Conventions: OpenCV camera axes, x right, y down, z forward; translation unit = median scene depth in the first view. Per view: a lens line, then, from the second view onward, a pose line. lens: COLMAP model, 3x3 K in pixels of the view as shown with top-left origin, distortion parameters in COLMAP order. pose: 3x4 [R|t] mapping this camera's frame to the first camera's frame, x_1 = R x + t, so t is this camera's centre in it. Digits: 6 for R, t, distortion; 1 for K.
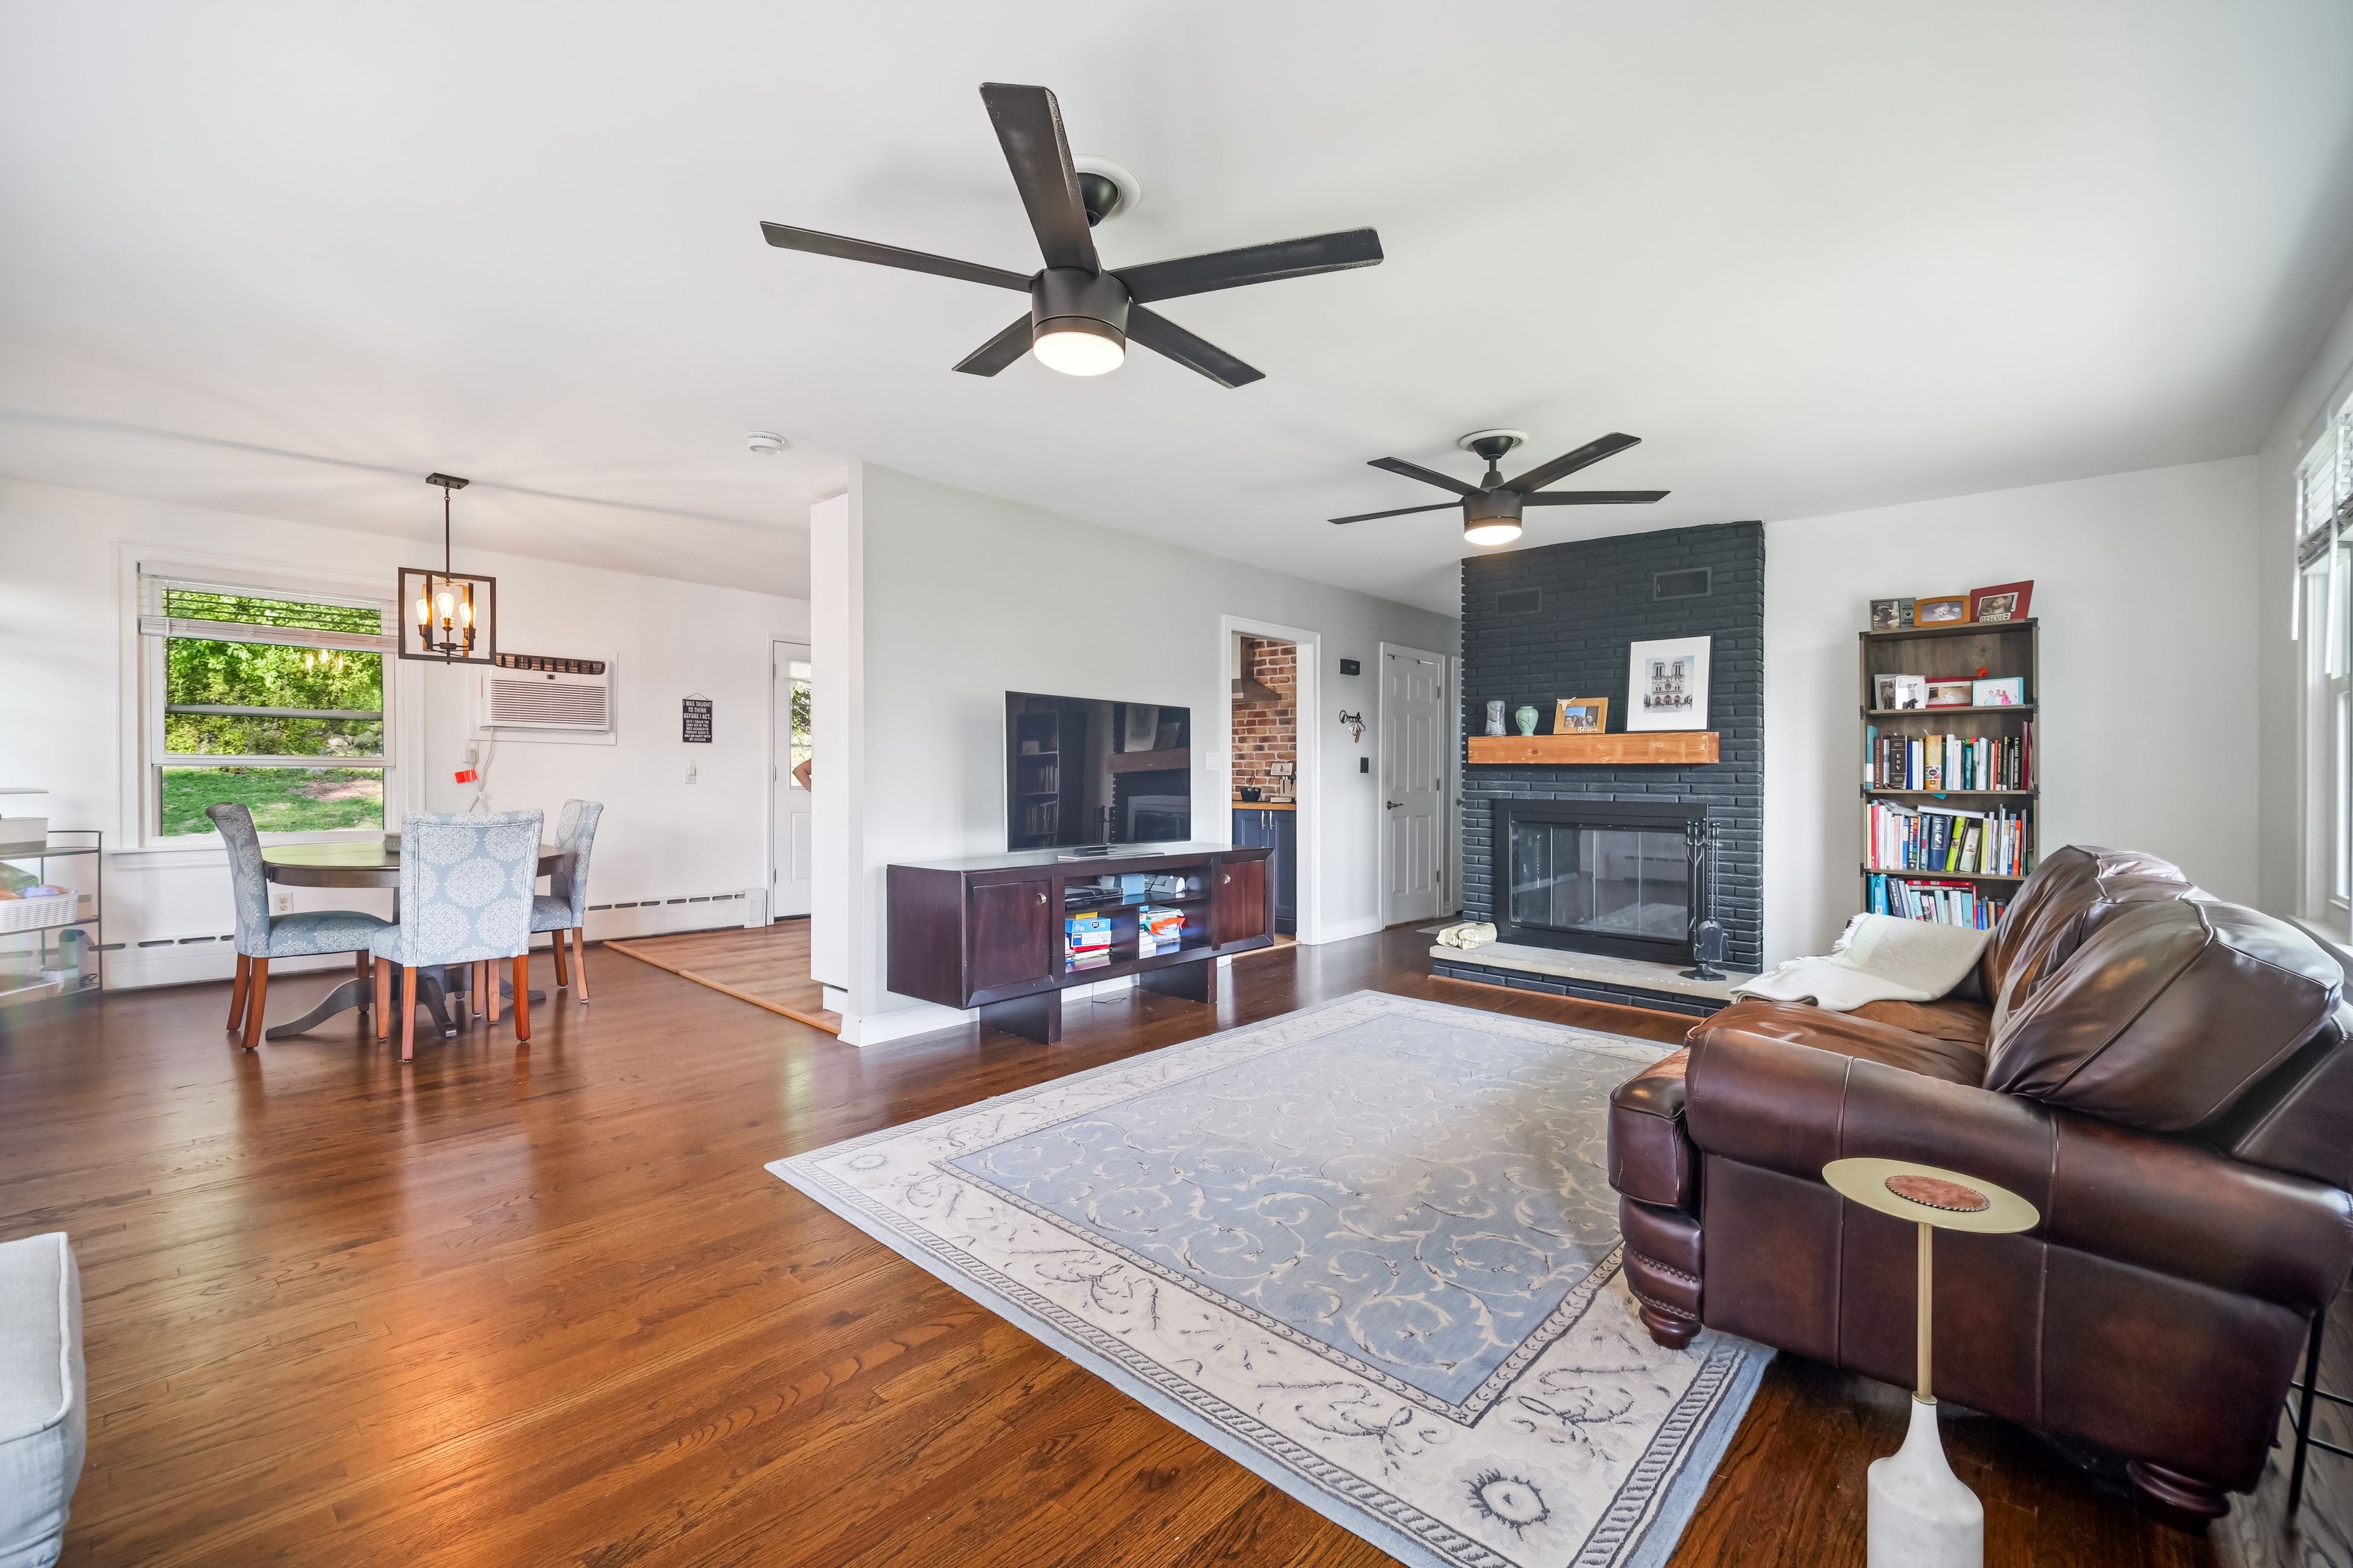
lens RADIAL K [[974.3, 0, 1158.4], [0, 974.3, 781.7], [0, 0, 1]] dist [0.010688, -0.007418]
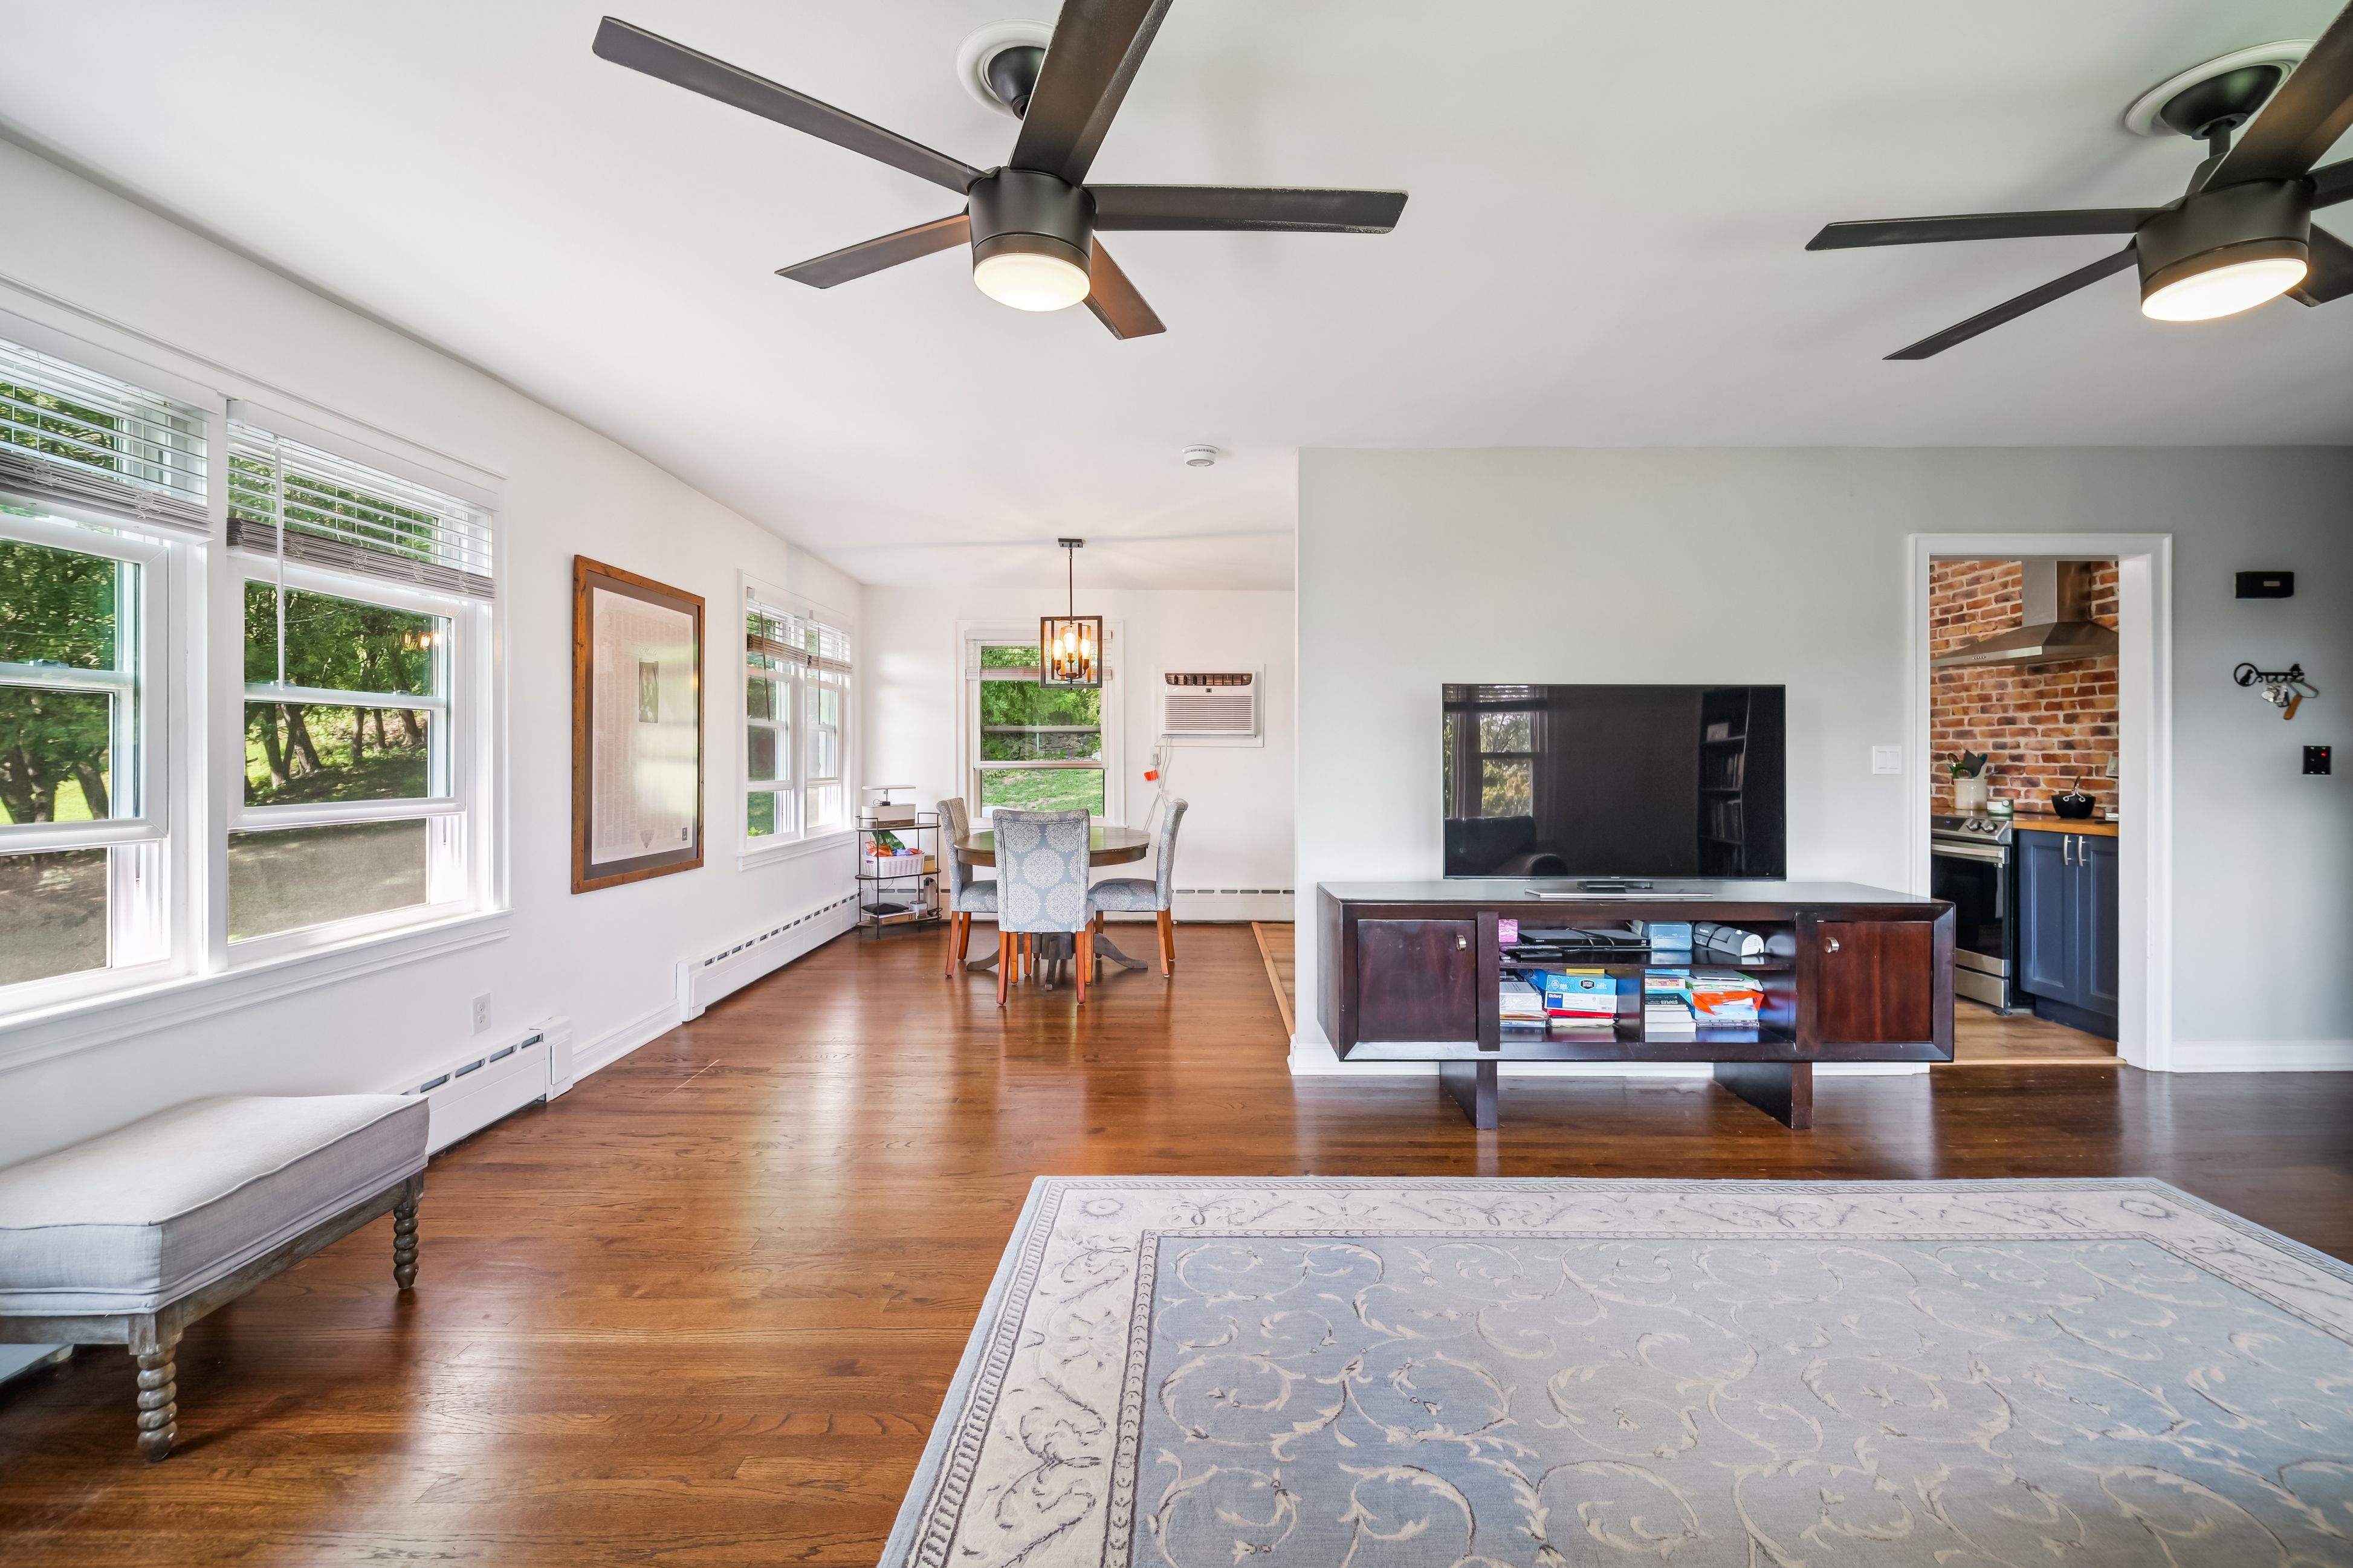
lens RADIAL K [[974.3, 0, 1196.3], [0, 974.3, 760.0], [0, 0, 1]] dist [0.010688, -0.007418]
pose [[0.683961, -0.005496, -0.729498, 0.294634], [0.000709, 0.999976, -0.006868, -0.022227], [0.729518, 0.004180, 0.683949, 0.276153]]
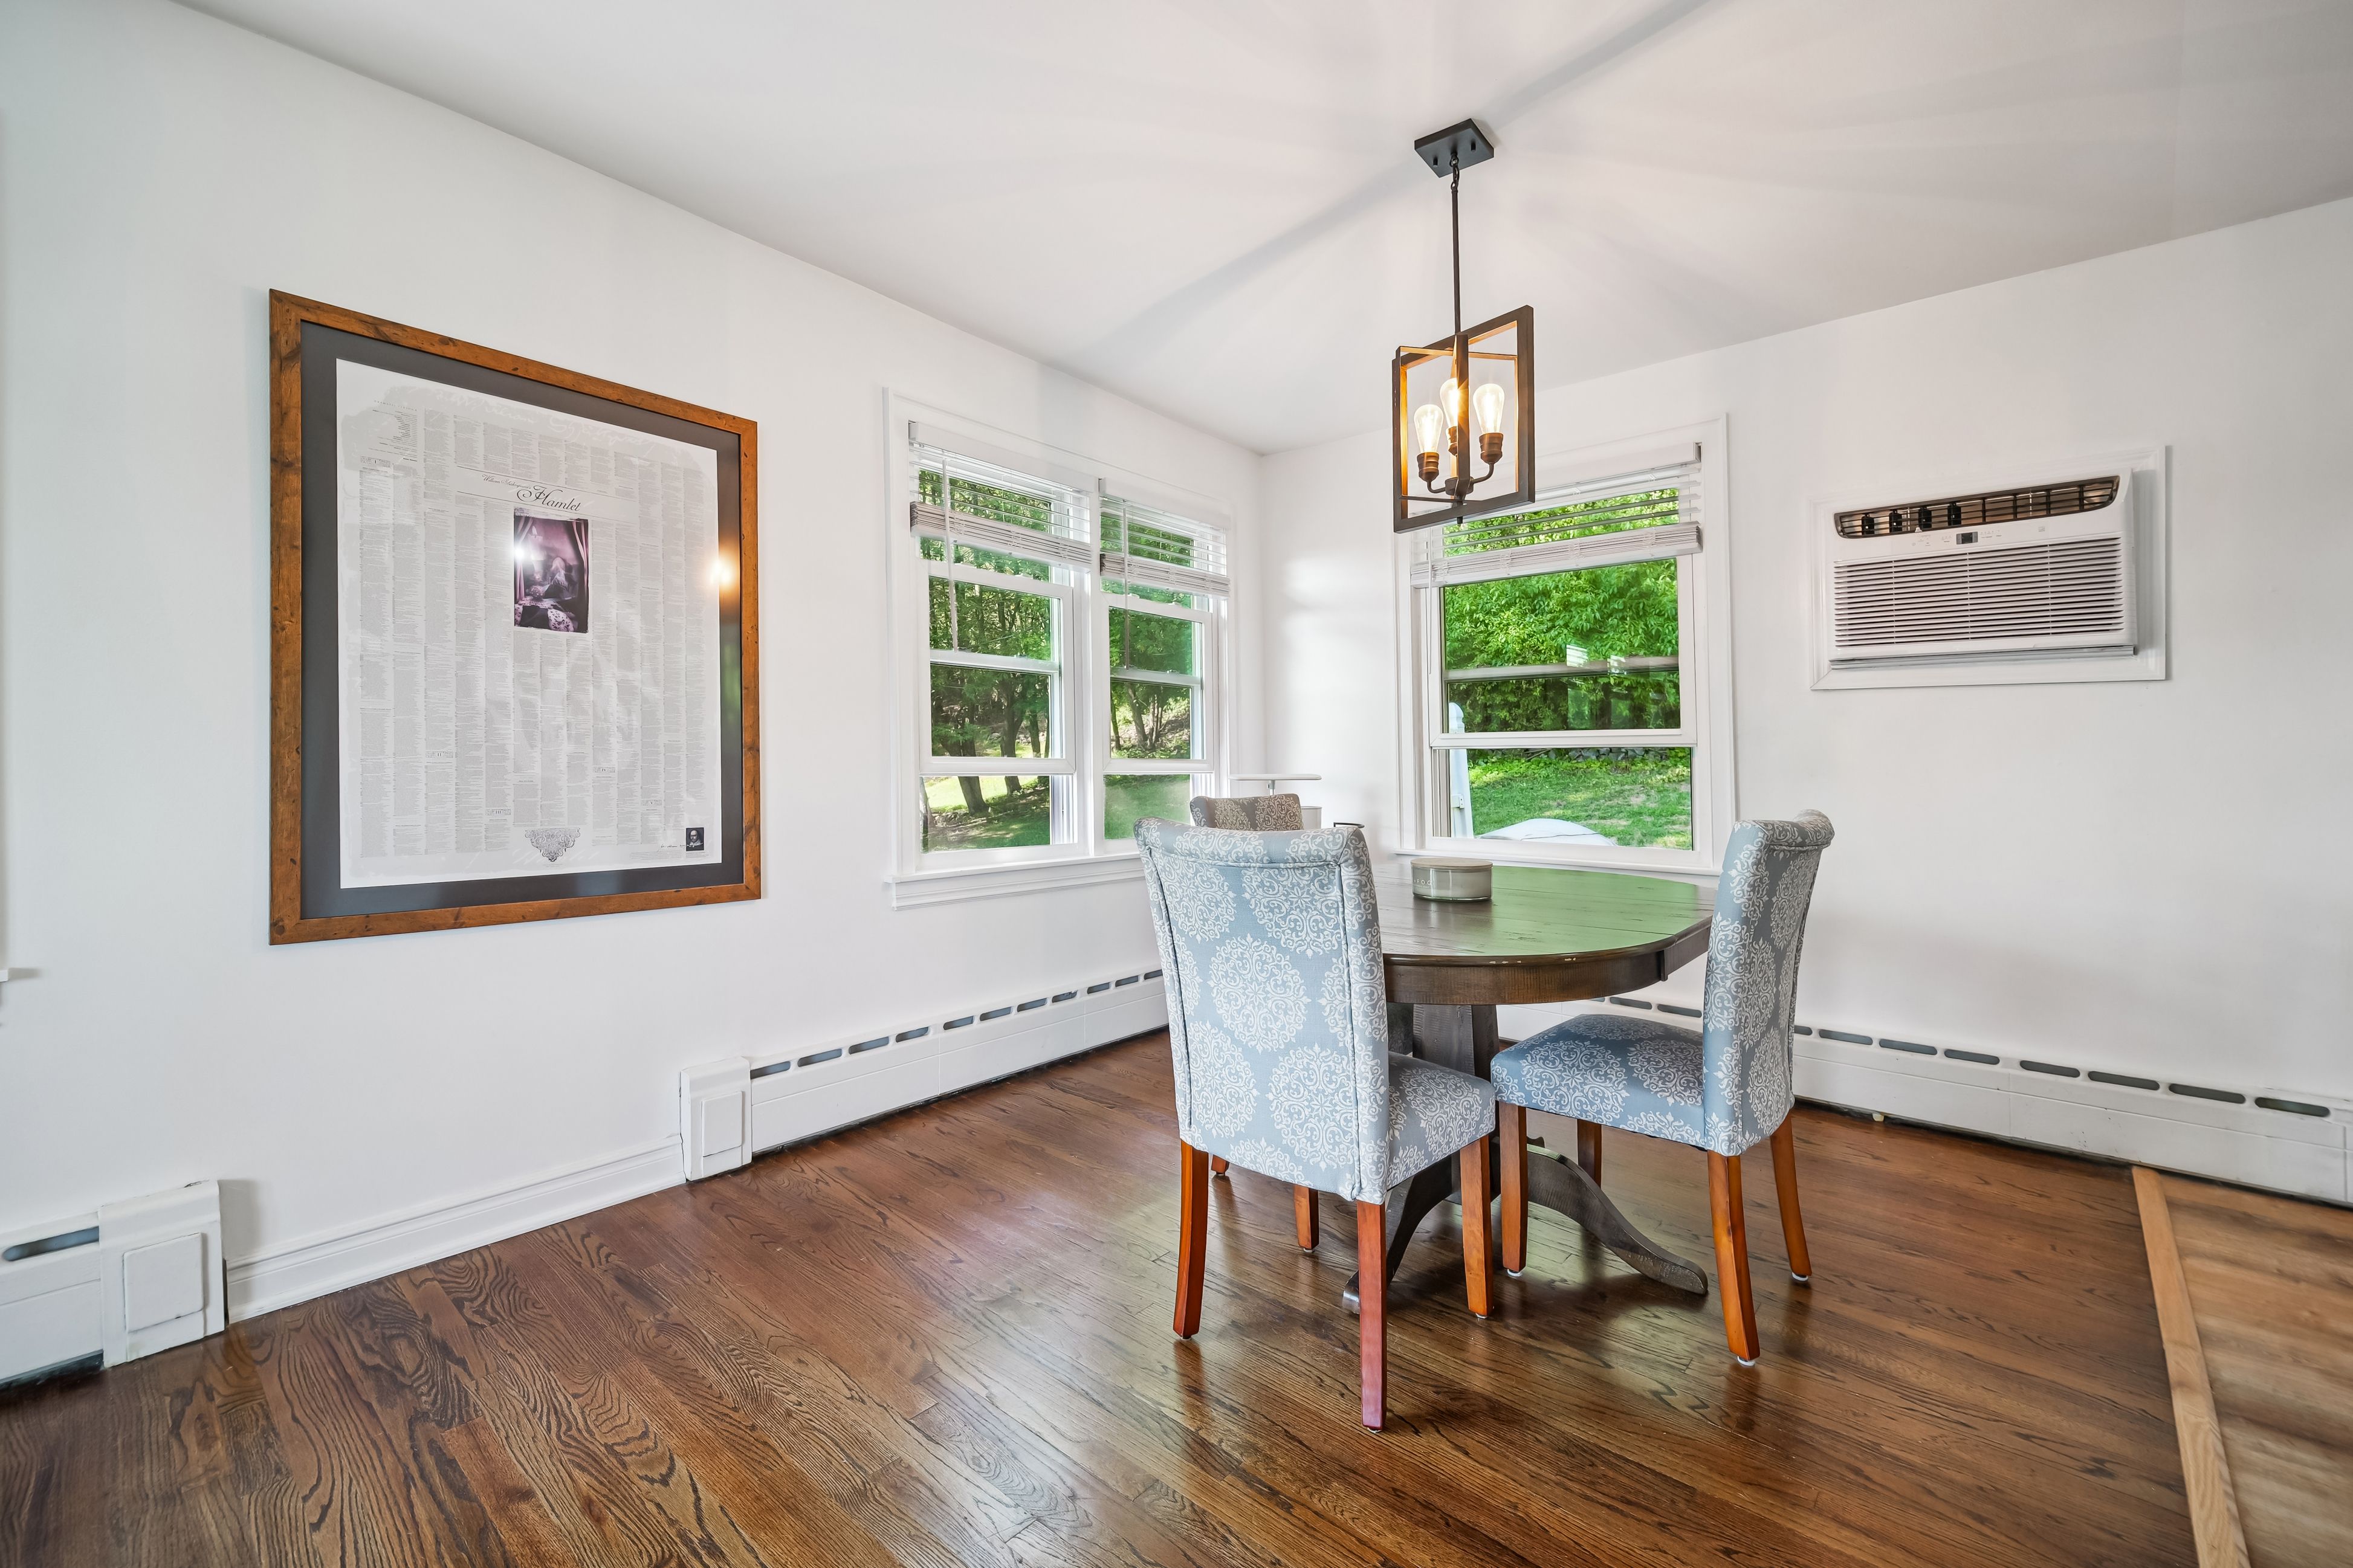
lens RADIAL K [[974.3, 0, 1193.8], [0, 974.3, 735.7], [0, 0, 1]] dist [0.010688, -0.007418]
pose [[0.028241, -0.035427, -0.998973, -0.247727], [-0.007438, 0.999337, -0.035651, 0.006306], [0.999573, 0.008437, 0.027959, 0.871762]]
